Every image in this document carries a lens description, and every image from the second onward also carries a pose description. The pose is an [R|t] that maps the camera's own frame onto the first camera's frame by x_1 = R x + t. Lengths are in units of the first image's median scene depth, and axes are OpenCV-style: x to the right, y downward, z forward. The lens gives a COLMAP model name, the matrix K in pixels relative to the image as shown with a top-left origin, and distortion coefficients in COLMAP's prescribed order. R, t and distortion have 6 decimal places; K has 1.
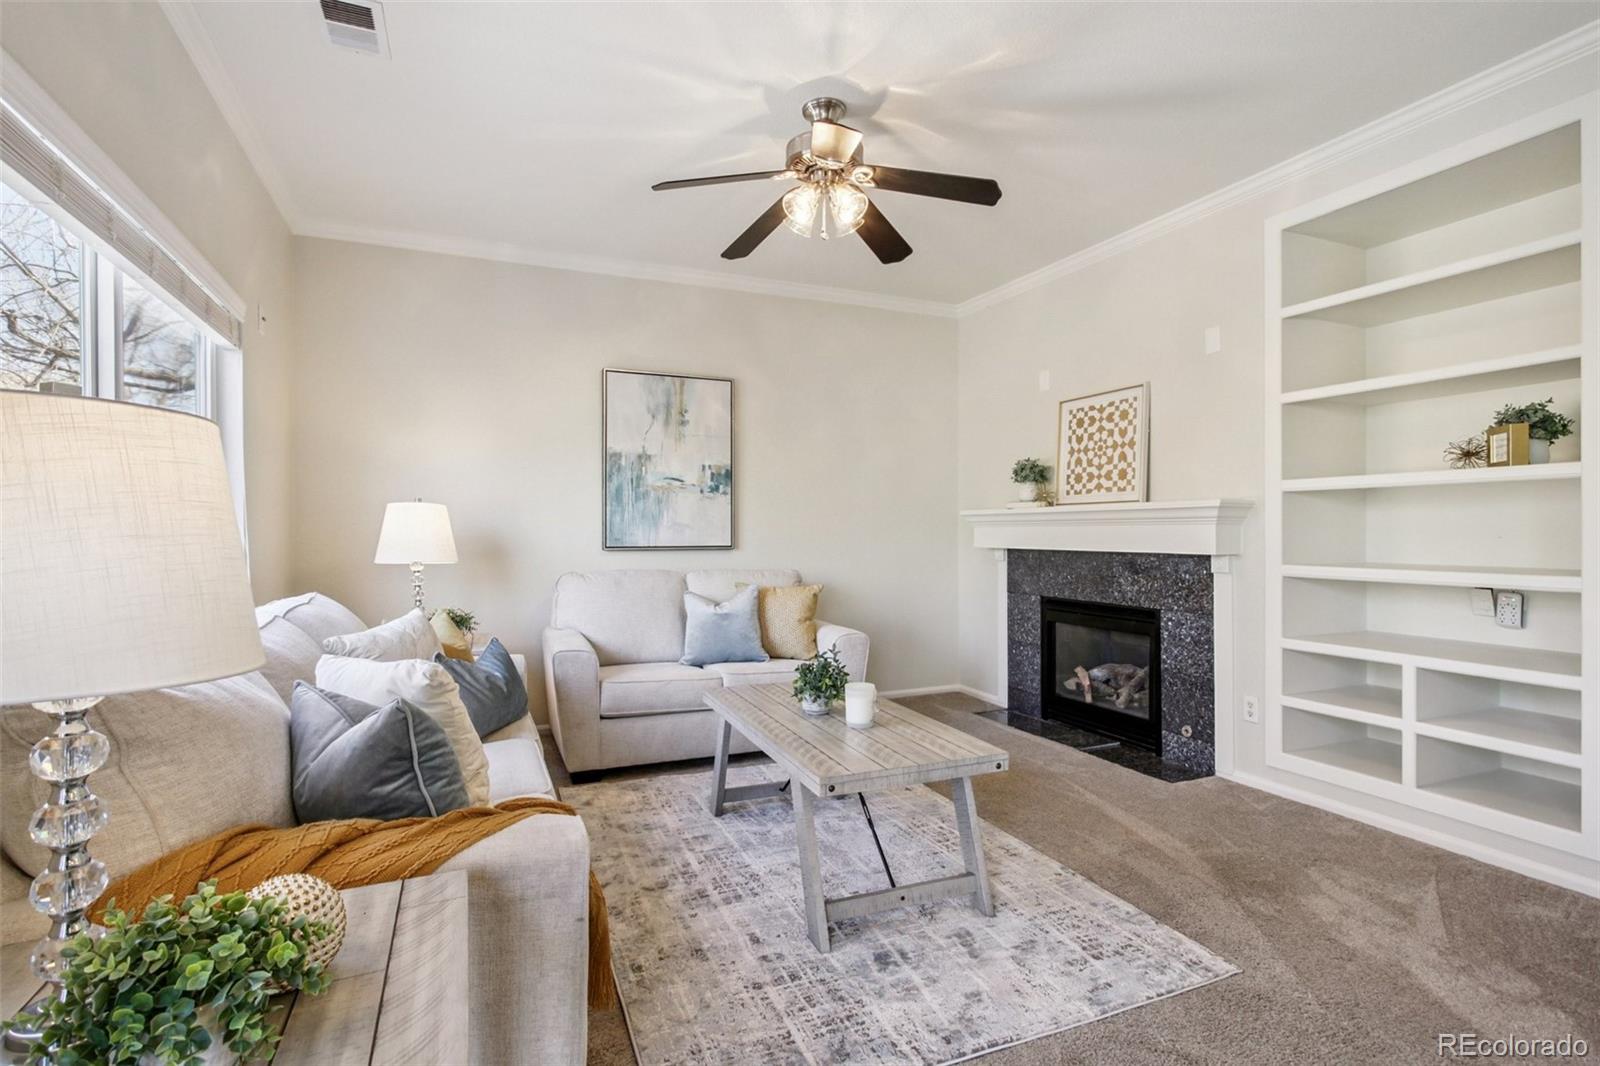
lens RADIAL K [[777.4, 0, 800.2], [0, 777.4, 538.3], [0, 0, 1]] dist [-0.016380, 0.014472]
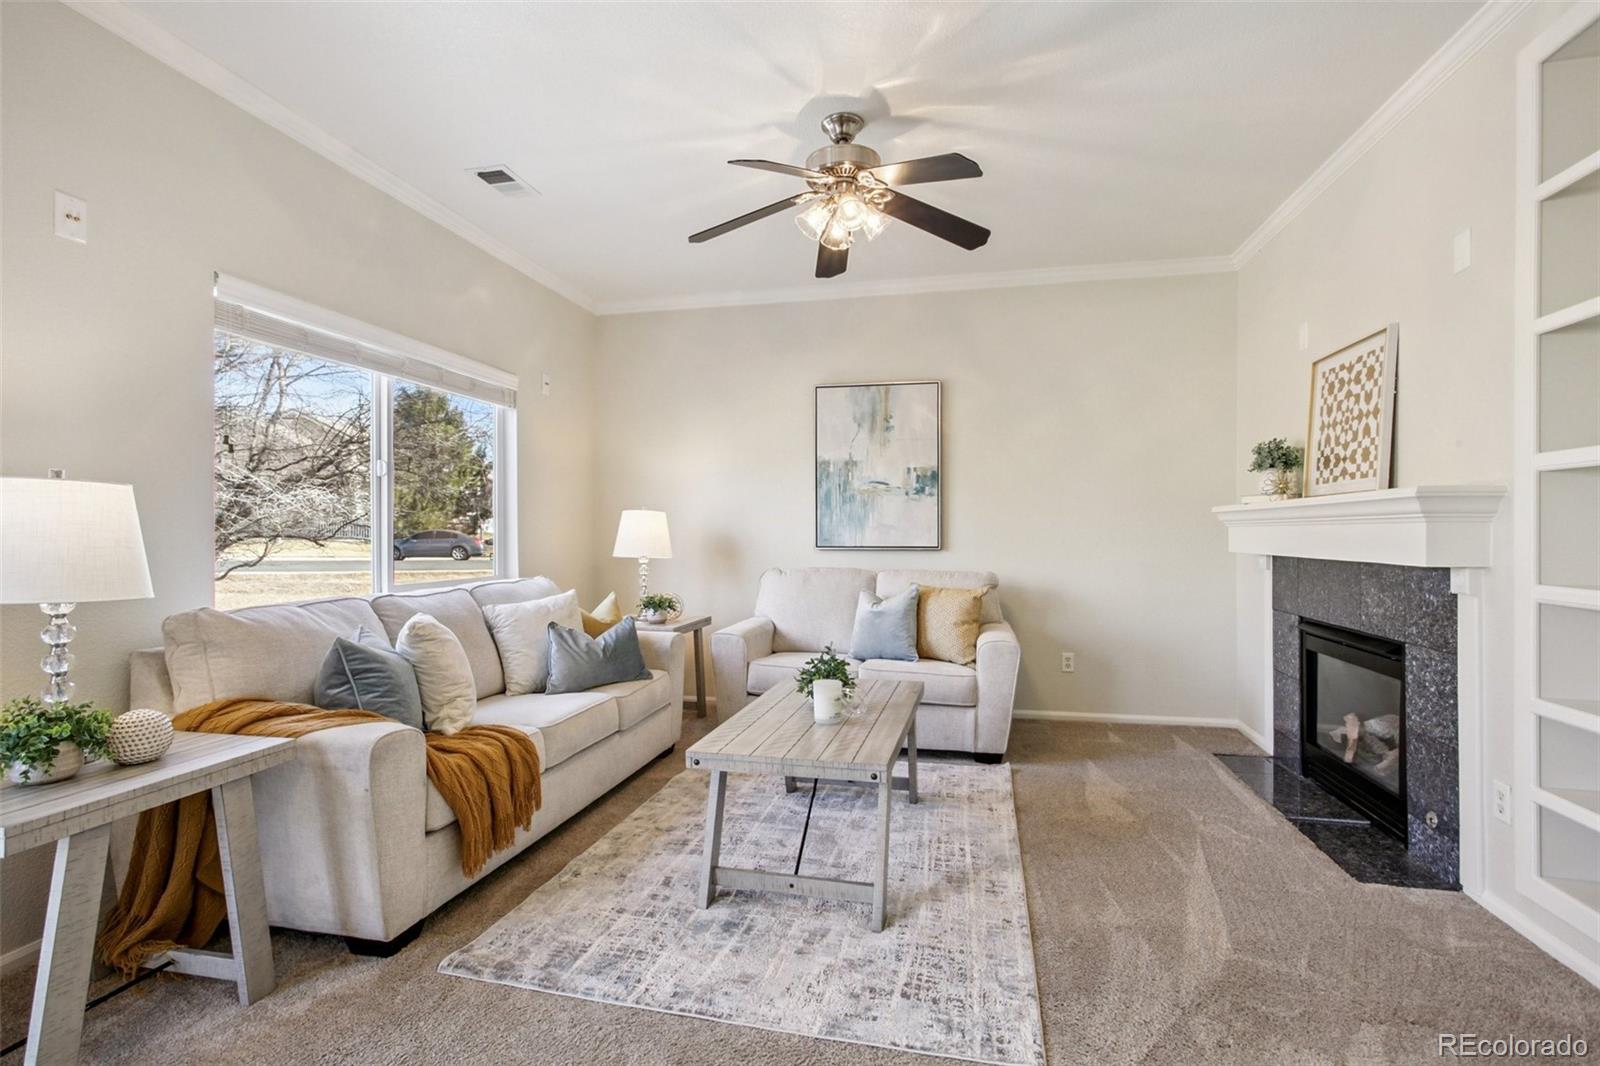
lens RADIAL K [[777.4, 0, 783.2], [0, 777.4, 540.4], [0, 0, 1]] dist [-0.016380, 0.014472]
pose [[0.802930, 0.006315, -0.596040, 0.418366], [-0.004444, 0.999980, 0.004608, -0.002437], [0.596057, -0.001051, 0.802941, 0.088755]]
